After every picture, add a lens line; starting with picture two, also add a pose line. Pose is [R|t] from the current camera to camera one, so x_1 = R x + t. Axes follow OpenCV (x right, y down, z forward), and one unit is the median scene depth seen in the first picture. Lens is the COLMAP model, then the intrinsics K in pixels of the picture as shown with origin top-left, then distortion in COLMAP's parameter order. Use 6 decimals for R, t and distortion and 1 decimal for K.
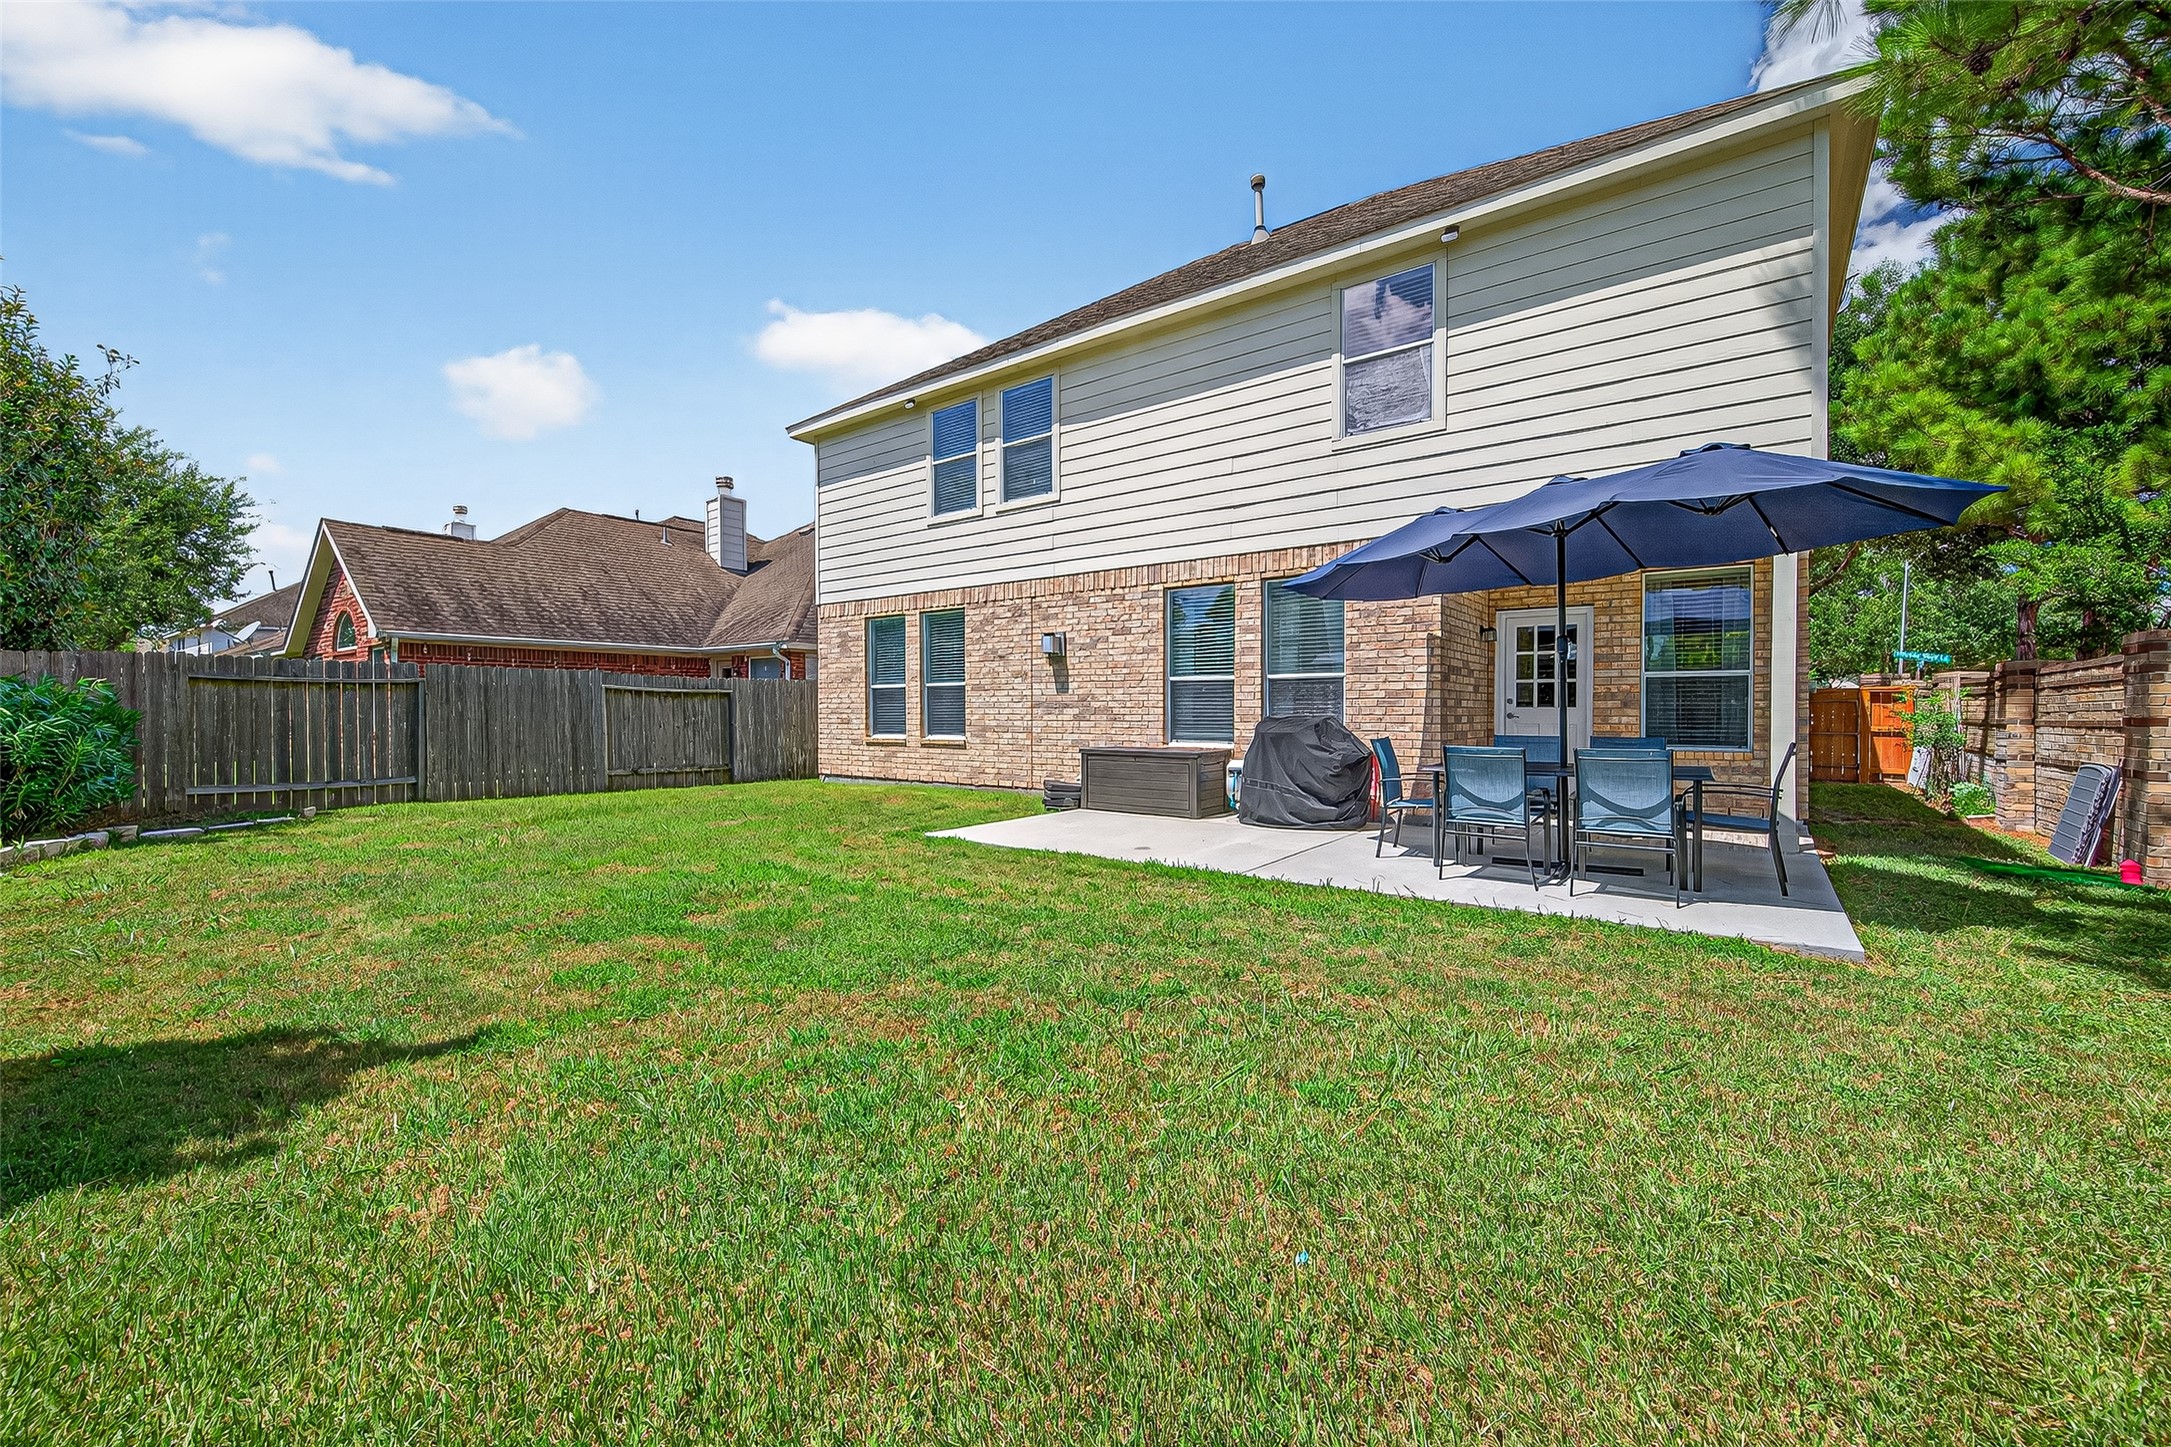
lens RADIAL K [[841.3, 0, 1084.3], [0, 841.3, 722.1], [0, 0, 1]] dist [0.007642, -0.002178]
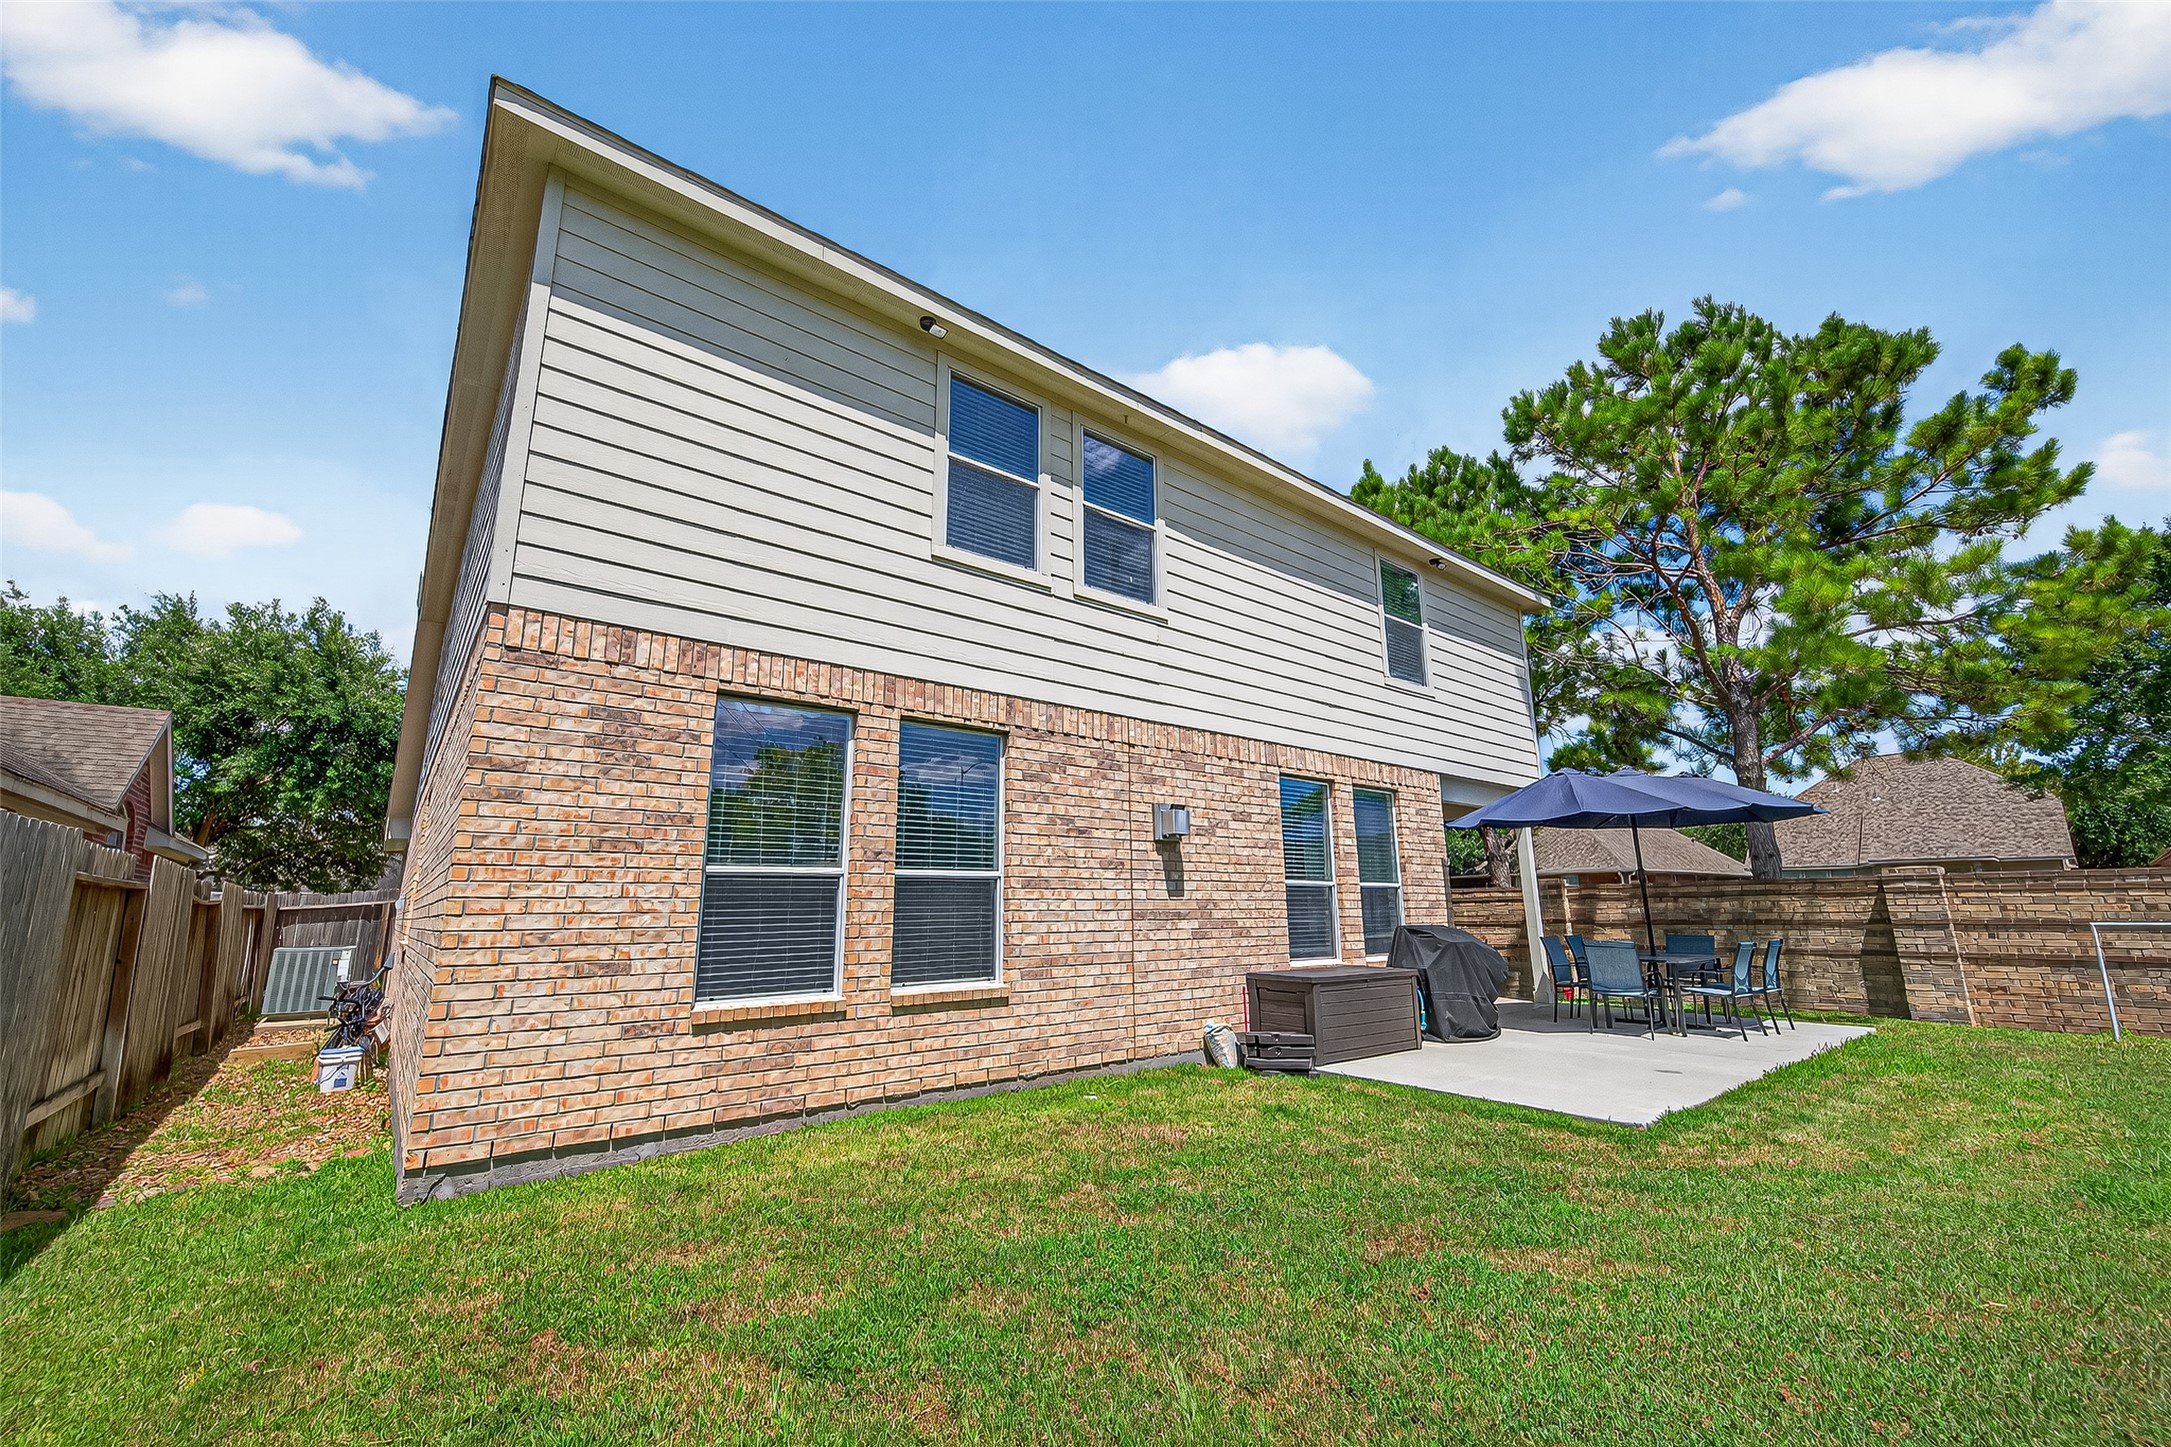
lens RADIAL K [[841.3, 0, 1082.0], [0, 841.3, 729.7], [0, 0, 1]] dist [0.007642, -0.002178]
pose [[0.269772, 0.203094, 0.941263, -0.664114], [0.020906, 0.976039, -0.216590, -0.019978], [-0.962697, 0.078108, 0.259062, 0.845651]]
